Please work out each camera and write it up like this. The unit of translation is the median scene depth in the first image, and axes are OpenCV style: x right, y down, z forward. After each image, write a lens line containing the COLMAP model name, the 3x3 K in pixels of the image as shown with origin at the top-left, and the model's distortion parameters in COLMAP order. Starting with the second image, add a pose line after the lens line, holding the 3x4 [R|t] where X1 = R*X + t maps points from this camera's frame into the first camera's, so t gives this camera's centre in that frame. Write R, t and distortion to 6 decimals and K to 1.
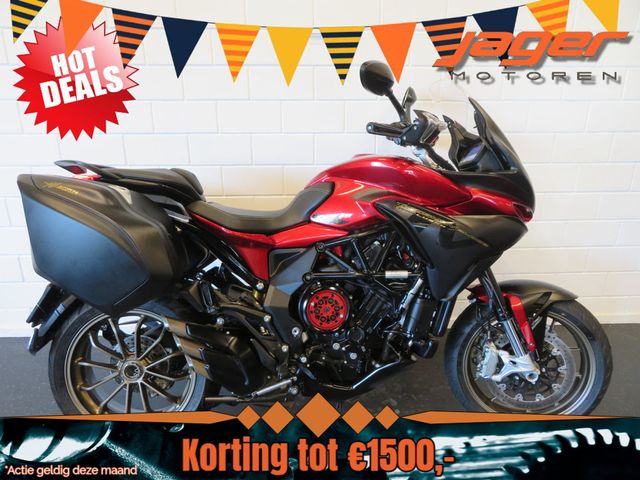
lens RADIAL K [[454.9, 0, 322.5], [0, 454.9, 242.9], [0, 0, 1]] dist [-0.009788, 0.000503]
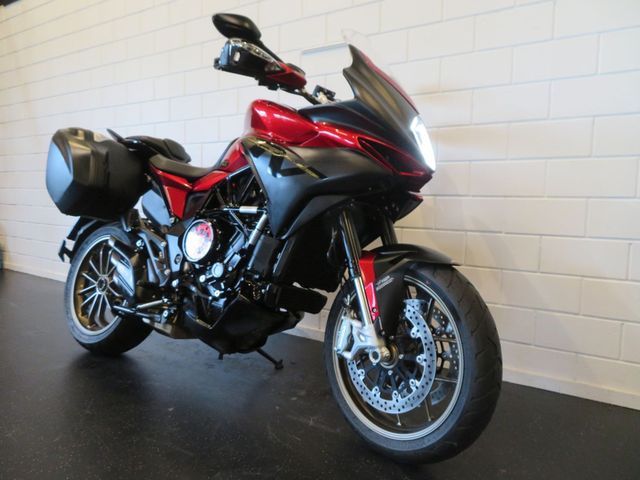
lens RADIAL K [[454.9, 0, 323.3], [0, 454.9, 240.3], [0, 0, 1]] dist [-0.009788, 0.000503]
pose [[0.812614, 0.065686, -0.579089, 0.859209], [-0.213311, 0.958203, -0.190643, 0.283788], [0.542362, 0.278445, 0.792661, 0.296143]]
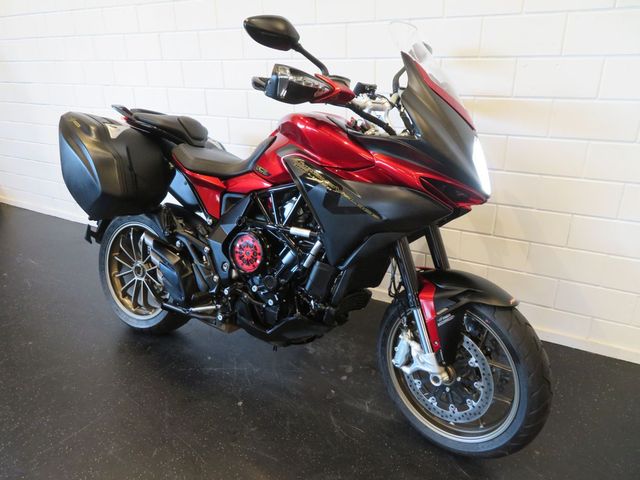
lens RADIAL K [[454.9, 0, 323.4], [0, 454.9, 239.1], [0, 0, 1]] dist [-0.009788, 0.000503]
pose [[0.845689, 0.188128, -0.499418, 0.690211], [-0.156560, 0.982089, 0.104836, -0.028261], [0.510195, -0.010469, 0.859995, 0.152648]]
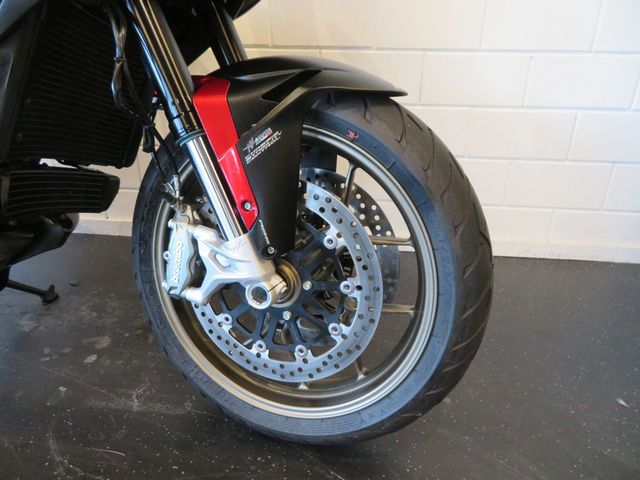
lens RADIAL K [[454.9, 0, 319.0], [0, 454.9, 238.7], [0, 0, 1]] dist [-0.009788, 0.000503]
pose [[0.988130, 0.072438, -0.135472, 0.583107], [-0.063445, 0.995557, 0.069573, 0.225858], [0.139909, -0.060152, 0.988336, 0.657964]]
